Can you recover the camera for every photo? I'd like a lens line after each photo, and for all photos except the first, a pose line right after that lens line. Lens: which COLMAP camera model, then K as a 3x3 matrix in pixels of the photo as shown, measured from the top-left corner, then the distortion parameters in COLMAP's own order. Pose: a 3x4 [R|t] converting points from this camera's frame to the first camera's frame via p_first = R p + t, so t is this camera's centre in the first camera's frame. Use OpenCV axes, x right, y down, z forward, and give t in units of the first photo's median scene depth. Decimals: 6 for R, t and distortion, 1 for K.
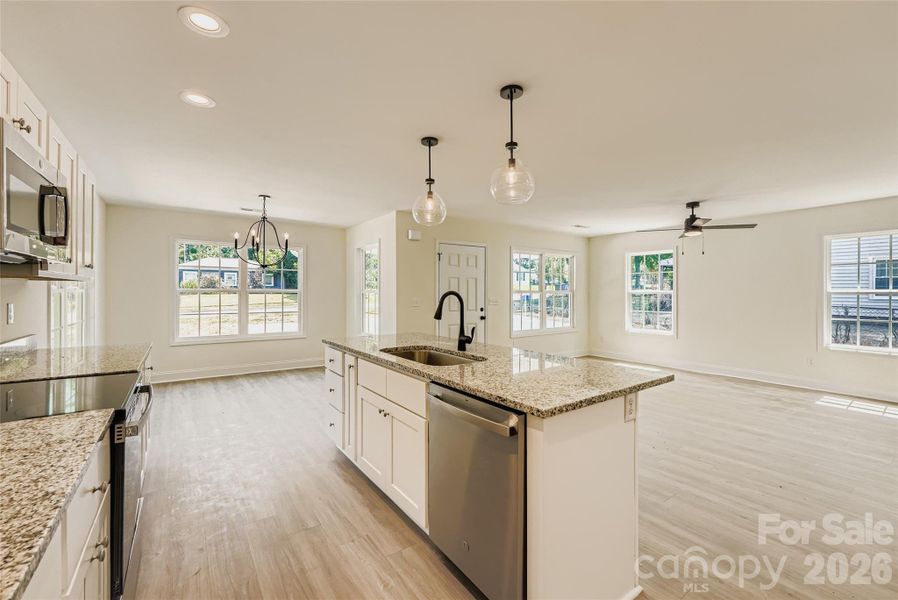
lens RADIAL K [[379.6, 0, 450.6], [0, 379.6, 292.7], [0, 0, 1]] dist [-0.005075, 0.000746]
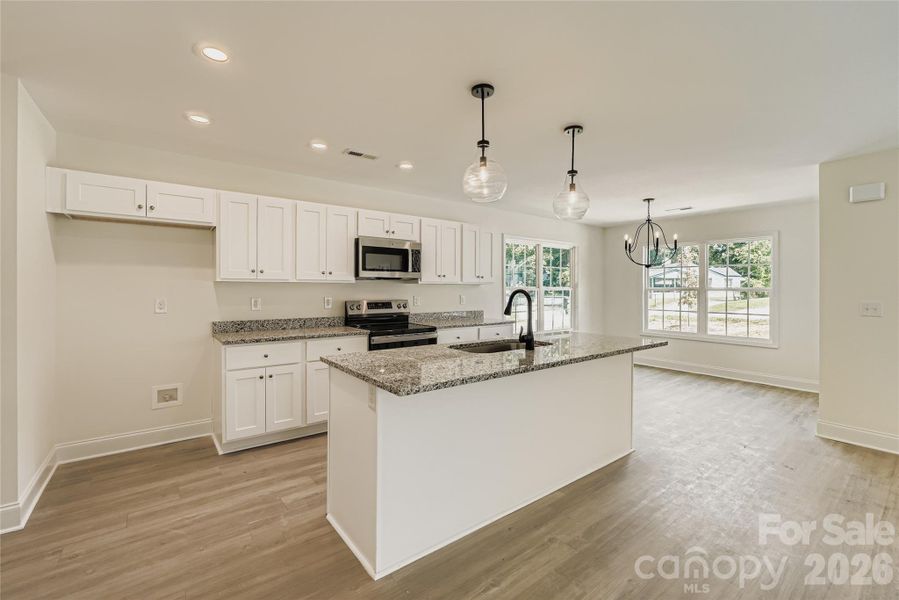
lens RADIAL K [[384.5, 0, 451.9], [0, 384.5, 290.4], [0, 0, 1]] dist [-0.009761, 0.000413]
pose [[0.032639, 0.001481, -0.999466, 0.939758], [-0.004005, 0.999991, 0.001351, -0.001490], [0.999459, 0.003959, 0.032645, 0.710038]]
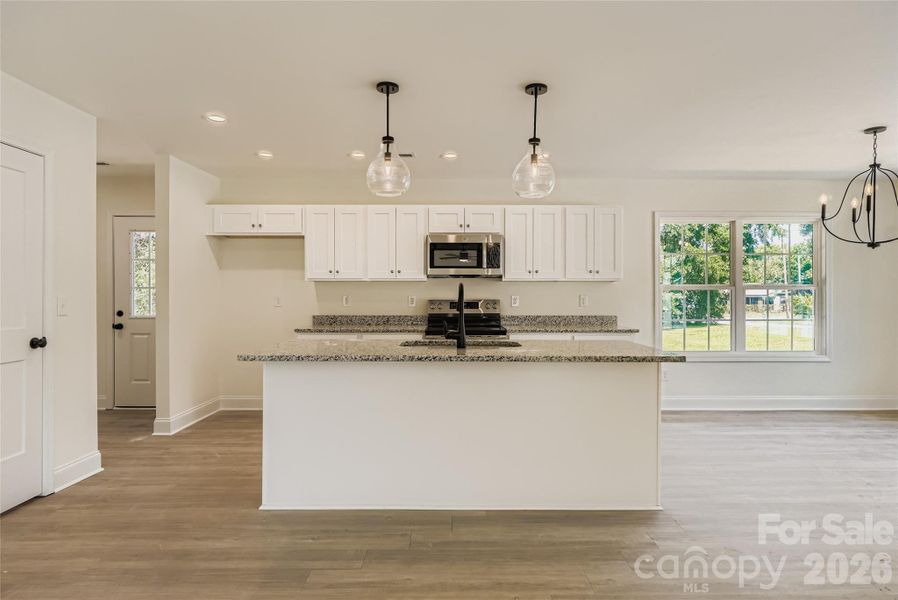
lens RADIAL K [[495.7, 0, 455.7], [0, 495.7, 297.4], [0, 0, 1]] dist [-0.001784, 0.000604]
pose [[-0.578621, 0.002511, -0.815592, 0.919215], [-0.003813, 0.999976, 0.005784, 0.023144], [0.815587, 0.006457, -0.578598, 1.544022]]
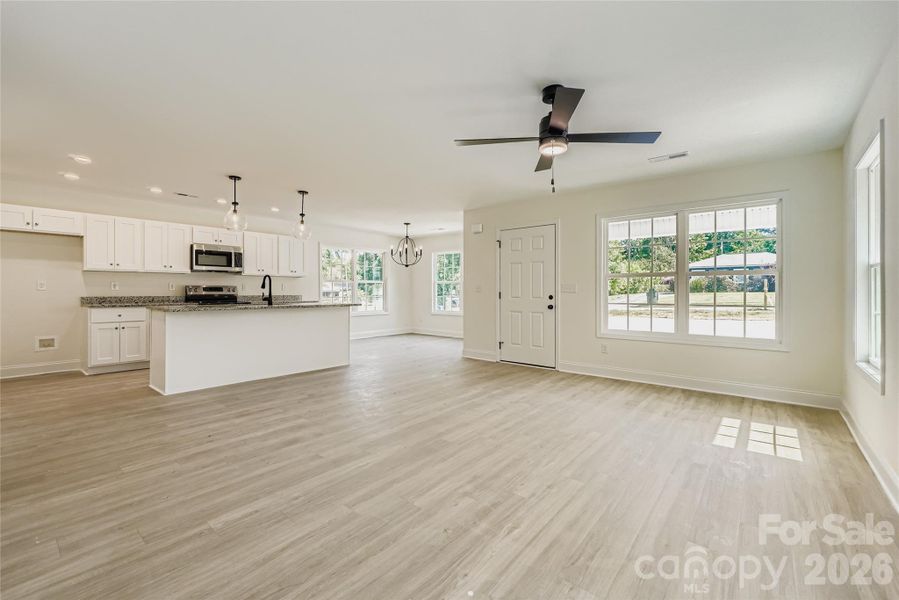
lens RADIAL K [[380.0, 0, 451.1], [0, 380.0, 292.7], [0, 0, 1]] dist [-0.005075, 0.000746]
pose [[0.247499, 0.002973, -0.968884, 1.985935], [-0.003168, 0.999992, 0.002259, 0.075445], [0.968883, 0.002510, 0.247507, 1.312108]]
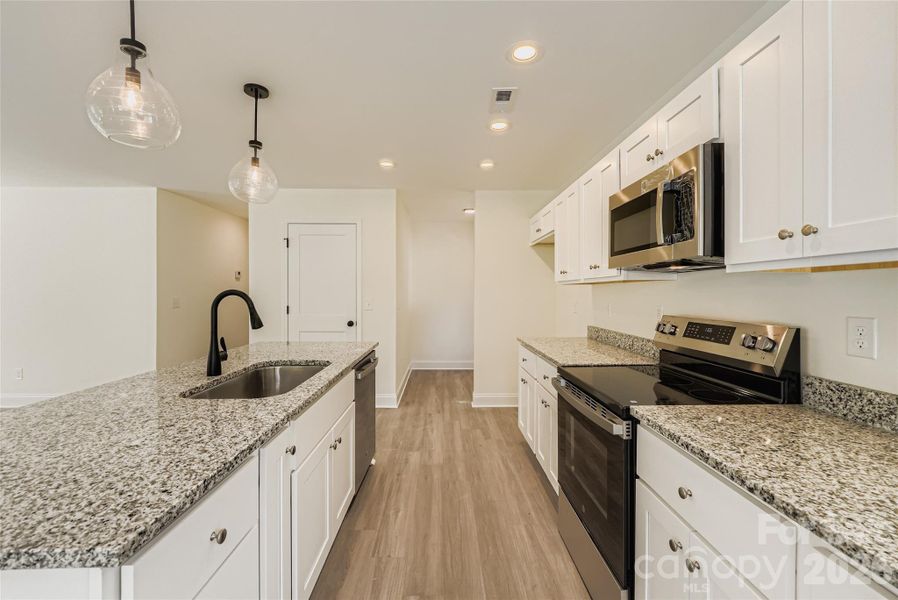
lens RADIAL K [[379.6, 0, 450.6], [0, 379.6, 292.7], [0, 0, 1]] dist [-0.005075, 0.000746]
pose [[-0.822854, -0.005012, 0.568231, -0.666287], [-0.002886, 0.999985, 0.004640, -0.003783], [-0.568246, 0.002178, -0.822856, 1.226379]]
